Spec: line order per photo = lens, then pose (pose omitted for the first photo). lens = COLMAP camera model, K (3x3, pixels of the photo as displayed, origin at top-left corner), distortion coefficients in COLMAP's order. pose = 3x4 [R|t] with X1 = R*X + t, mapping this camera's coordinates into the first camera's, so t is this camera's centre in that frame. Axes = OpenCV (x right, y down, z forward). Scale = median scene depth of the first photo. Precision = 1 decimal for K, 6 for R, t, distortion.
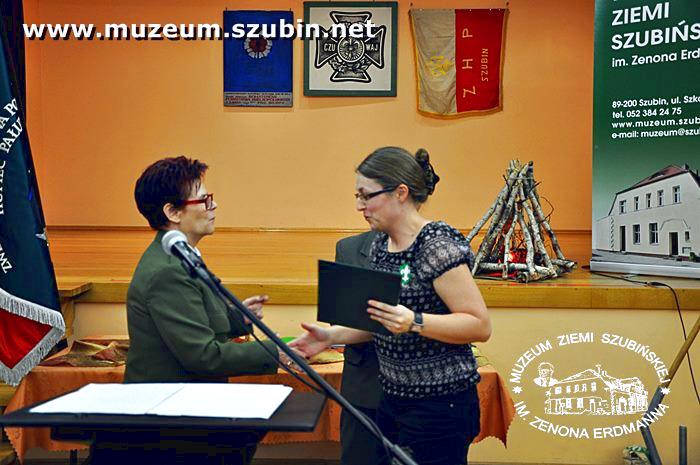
lens RADIAL K [[789.2, 0, 348.7], [0, 789.2, 227.9], [0, 0, 1]] dist [0.082614, 0.000000]
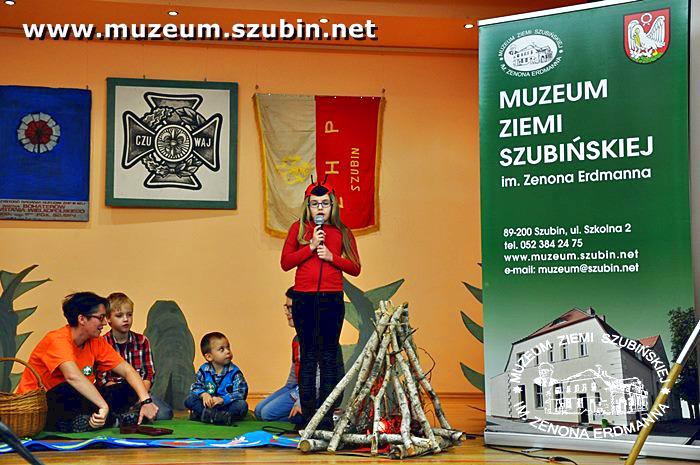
lens RADIAL K [[1194.8, 0, 346.4], [0, 1194.8, 227.9], [0, 0, 1]] dist [0.275129, 0.000000]
pose [[0.988628, 0.012330, 0.149873, -0.008586], [0.008351, 0.990593, -0.136585, 0.005214], [-0.150147, 0.136283, 0.979226, -0.169222]]
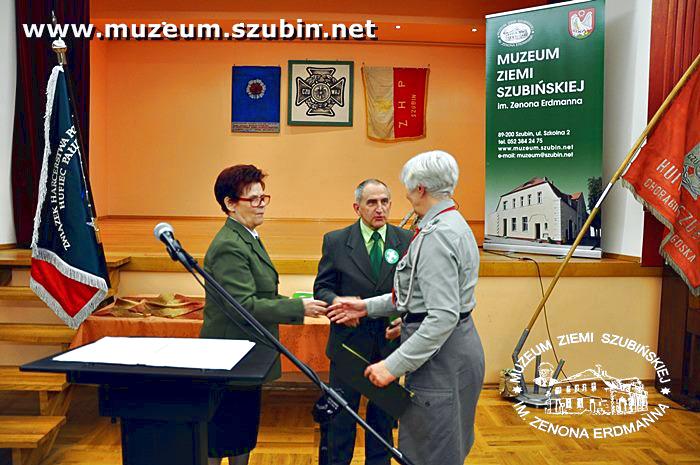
lens RADIAL K [[543.8, 0, 350.3], [0, 543.8, 228.4], [0, 0, 1]] dist [-0.164609, 0.124282]
pose [[0.998738, 0.005596, 0.049921, 0.015524], [-0.006603, 0.999778, 0.020032, -0.002334], [-0.049798, -0.020336, 0.998552, 0.041827]]
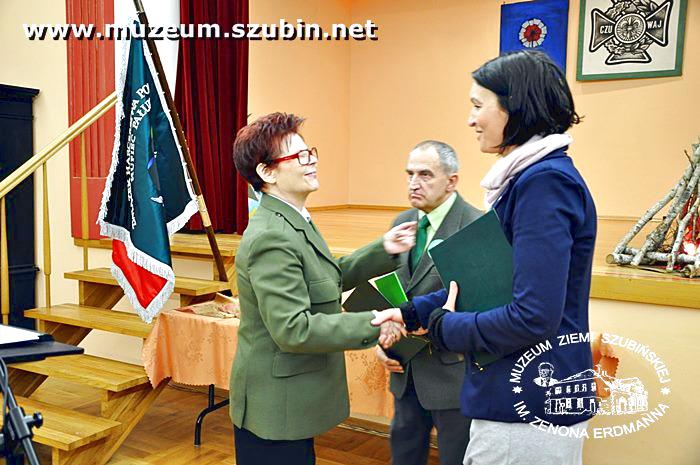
lens RADIAL K [[702.4, 0, 342.8], [0, 702.4, 230.4], [0, 0, 1]] dist [0.029170, 0.000000]
pose [[0.862747, 0.045565, -0.503579, 0.259183], [-0.037411, 0.998954, 0.026293, 0.012464], [0.504250, -0.003844, 0.863549, 0.163562]]
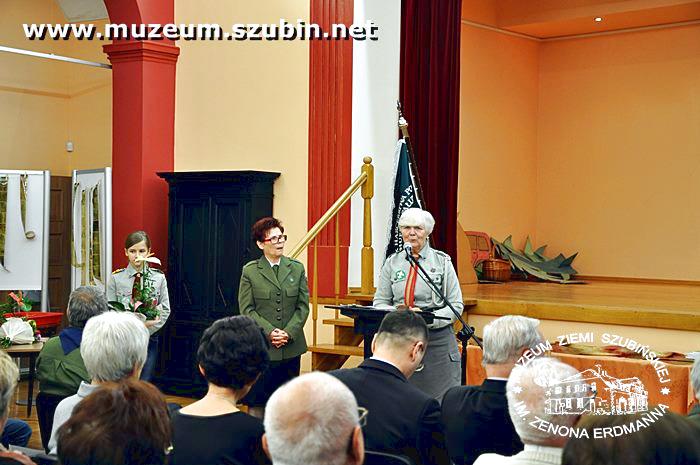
lens RADIAL K [[1183.0, 0, 347.9], [0, 1183.0, 234.2], [0, 0, 1]] dist [0.238142, 0.000000]
pose [[0.788942, 0.005448, -0.614443, 0.754700], [-0.042777, 0.998022, -0.046077, 0.051860], [0.612977, 0.062636, 0.787614, -0.798212]]
